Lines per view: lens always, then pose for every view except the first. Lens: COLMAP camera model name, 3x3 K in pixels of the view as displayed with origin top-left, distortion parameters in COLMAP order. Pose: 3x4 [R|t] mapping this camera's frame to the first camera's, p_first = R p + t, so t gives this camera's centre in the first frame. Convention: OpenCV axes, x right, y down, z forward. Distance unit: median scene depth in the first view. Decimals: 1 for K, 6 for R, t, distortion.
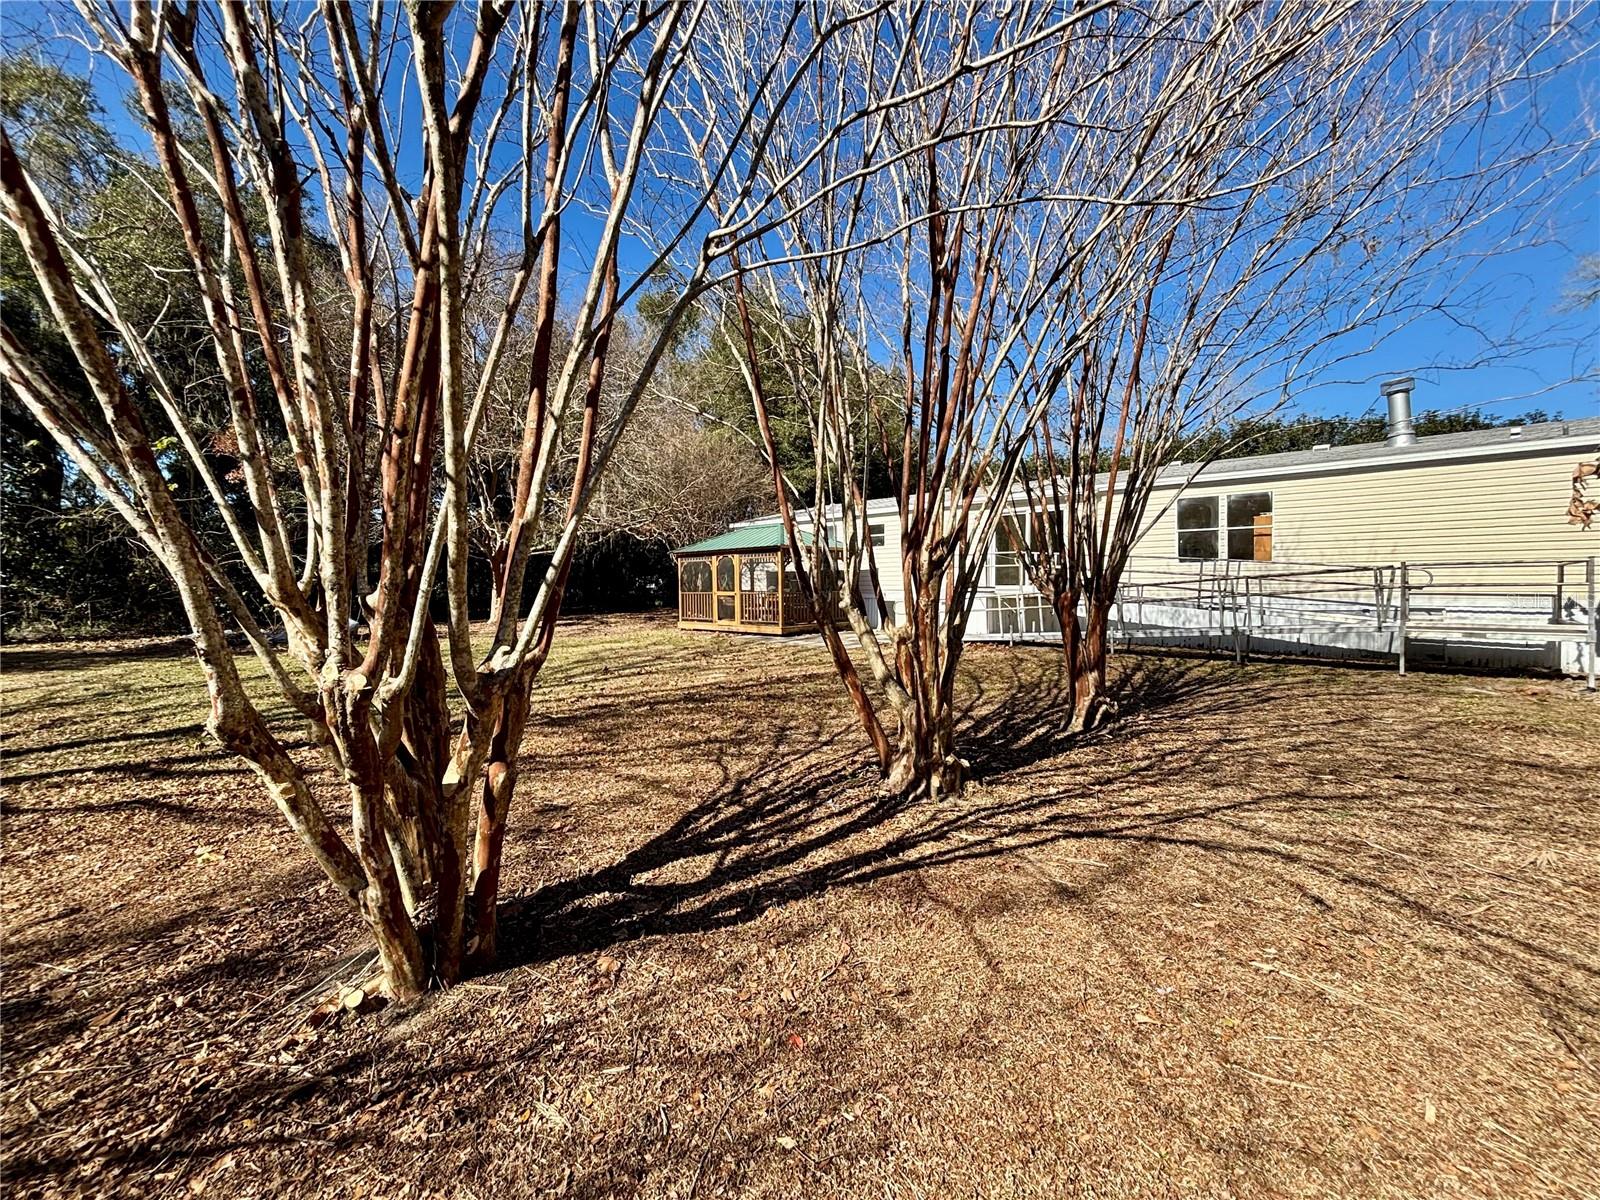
lens RADIAL K [[641.2, 0, 804.1], [0, 641.2, 596.9], [0, 0, 1]] dist [0.002408, 0.000391]
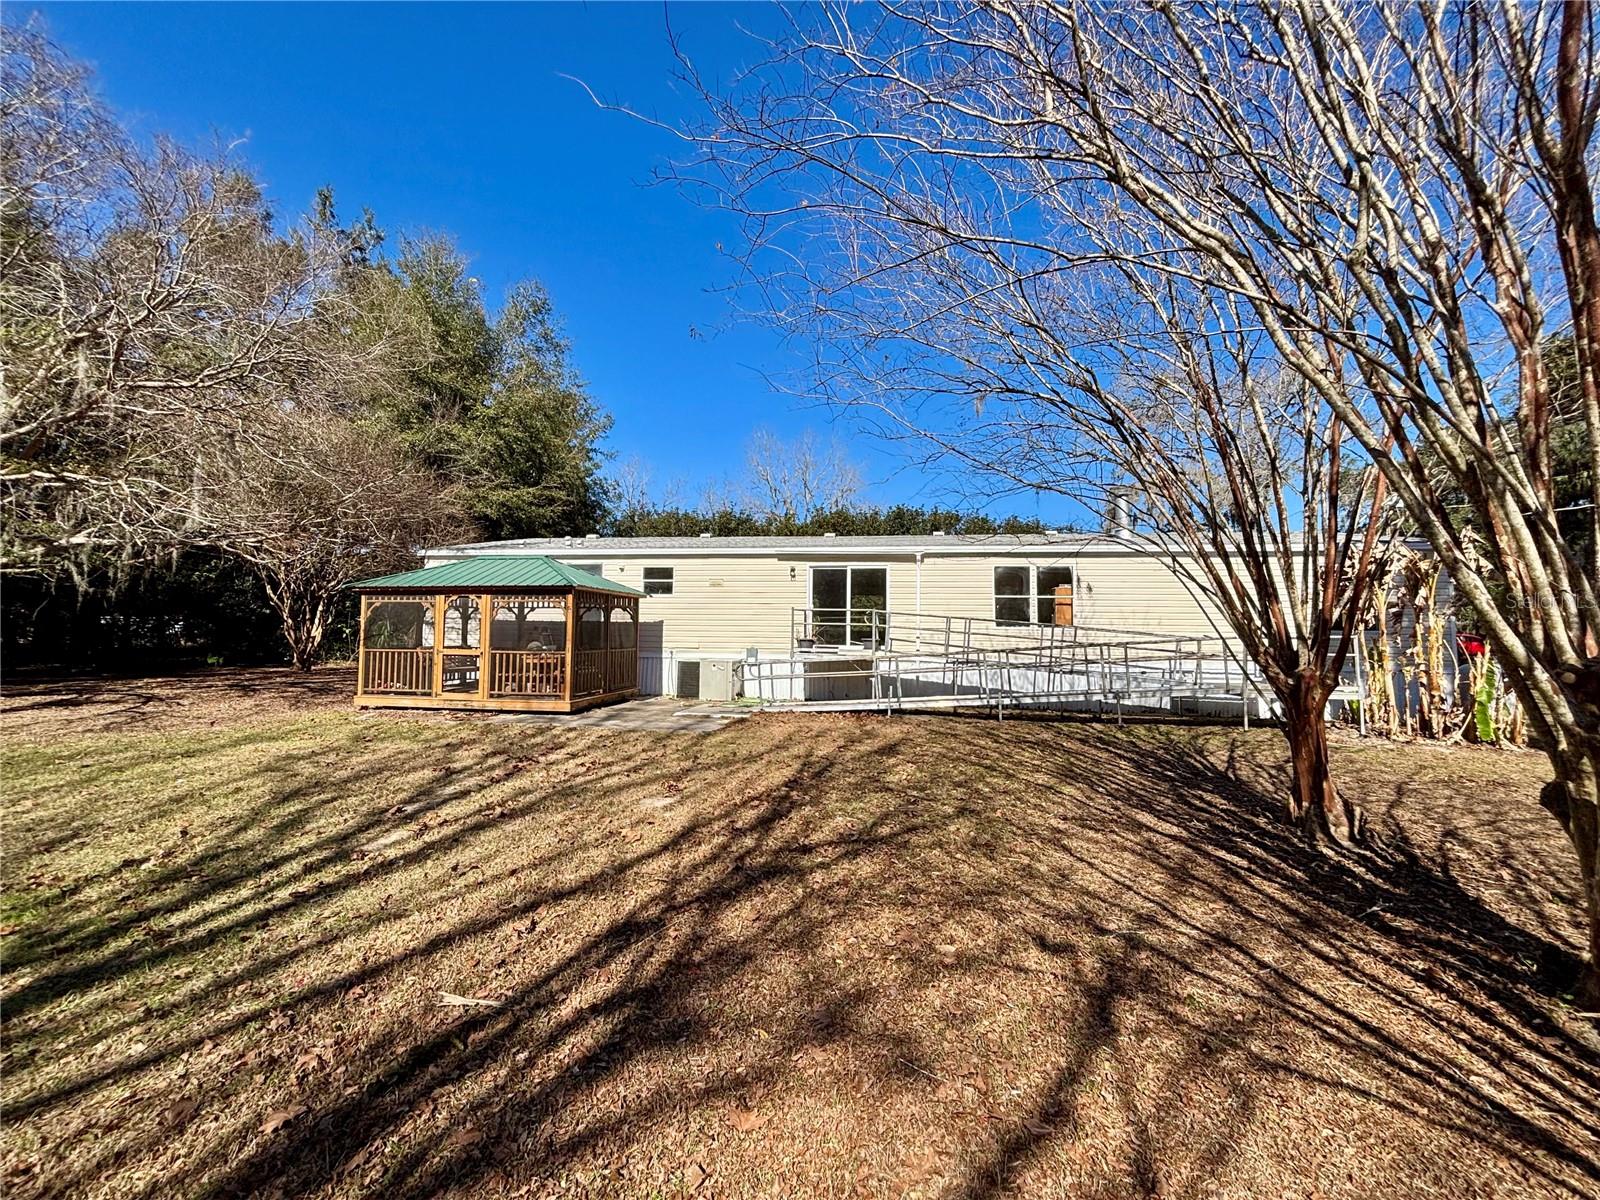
lens RADIAL K [[641.2, 0, 804.1], [0, 641.2, 596.9], [0, 0, 1]] dist [0.002408, 0.000391]
pose [[0.825399, 0.051926, 0.562157, -0.279456], [-0.006934, 0.996618, -0.081876, -0.014095], [-0.564508, 0.063683, 0.822968, 0.325374]]
